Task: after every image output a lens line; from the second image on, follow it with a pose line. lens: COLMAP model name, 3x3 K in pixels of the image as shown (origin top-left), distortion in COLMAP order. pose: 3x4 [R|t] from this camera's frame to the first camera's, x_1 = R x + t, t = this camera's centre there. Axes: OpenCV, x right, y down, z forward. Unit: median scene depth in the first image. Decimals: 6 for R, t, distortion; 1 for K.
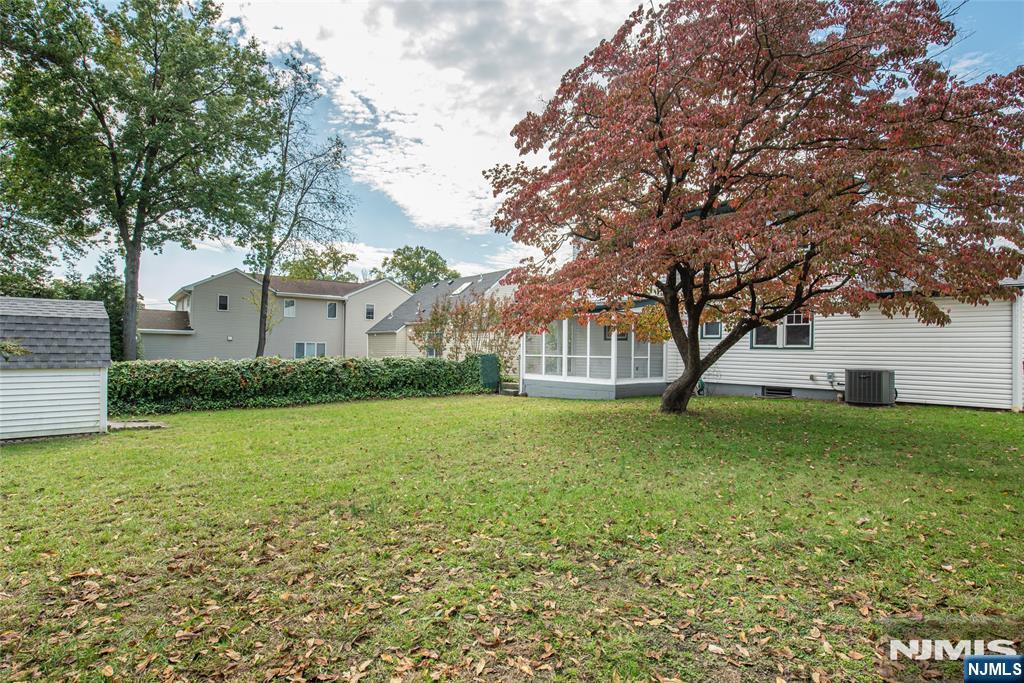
lens RADIAL K [[530.2, 0, 512.0], [0, 530.2, 341.5], [0, 0, 1]] dist [-0.000272, -0.000028]
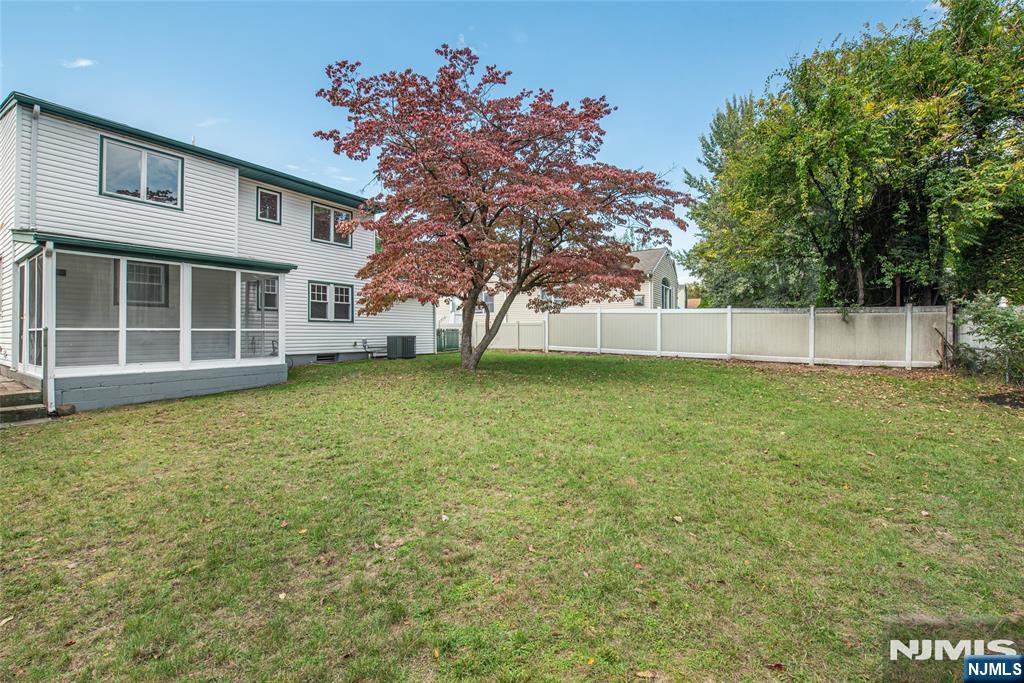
lens RADIAL K [[411.1, 0, 513.7], [0, 411.1, 333.2], [0, 0, 1]] dist [0.019311, -0.008000]
pose [[-0.194151, -0.017564, 0.980814, -0.477429], [-0.023033, 0.999646, 0.013342, 0.017038], [-0.980701, -0.020001, -0.194487, 0.750413]]
